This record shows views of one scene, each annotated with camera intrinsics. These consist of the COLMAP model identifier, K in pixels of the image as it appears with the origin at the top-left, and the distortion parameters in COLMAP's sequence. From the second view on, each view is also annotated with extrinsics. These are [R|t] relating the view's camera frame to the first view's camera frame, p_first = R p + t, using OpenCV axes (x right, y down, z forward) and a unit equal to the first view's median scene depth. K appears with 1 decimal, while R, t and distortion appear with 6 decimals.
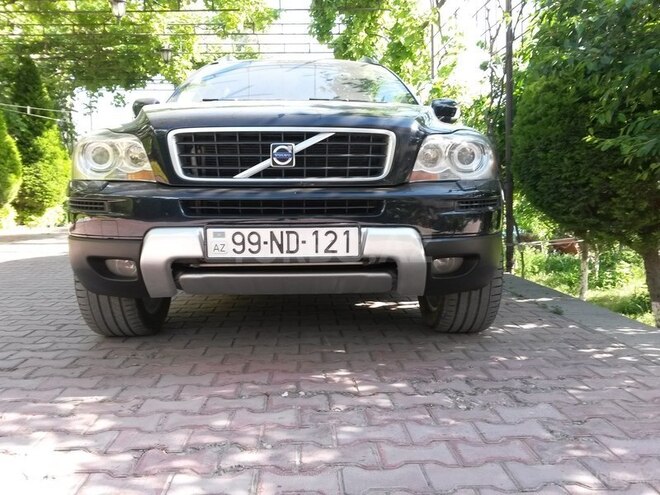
lens RADIAL K [[570.2, 0, 330.0], [0, 570.2, 247.5], [0, 0, 1]] dist [0.000749, 0.000326]
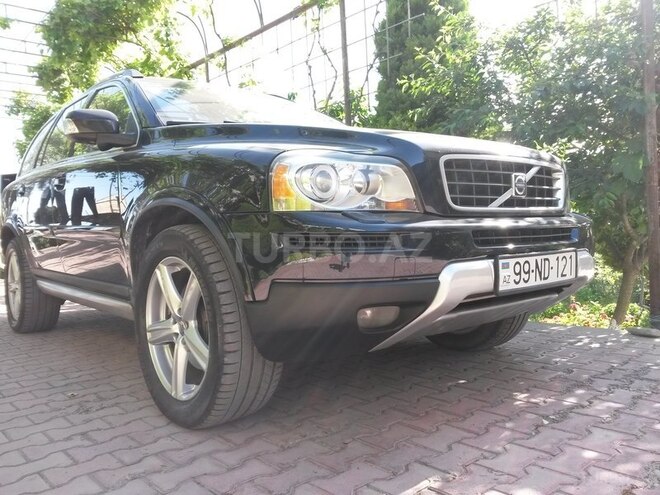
lens RADIAL K [[570.2, 0, 330.0], [0, 570.2, 247.5], [0, 0, 1]] dist [0.000749, 0.000326]
pose [[0.774427, -0.038141, 0.631512, -1.015861], [0.089988, 0.994673, -0.050278, -0.031003], [-0.626230, 0.095765, 0.773734, 0.443336]]
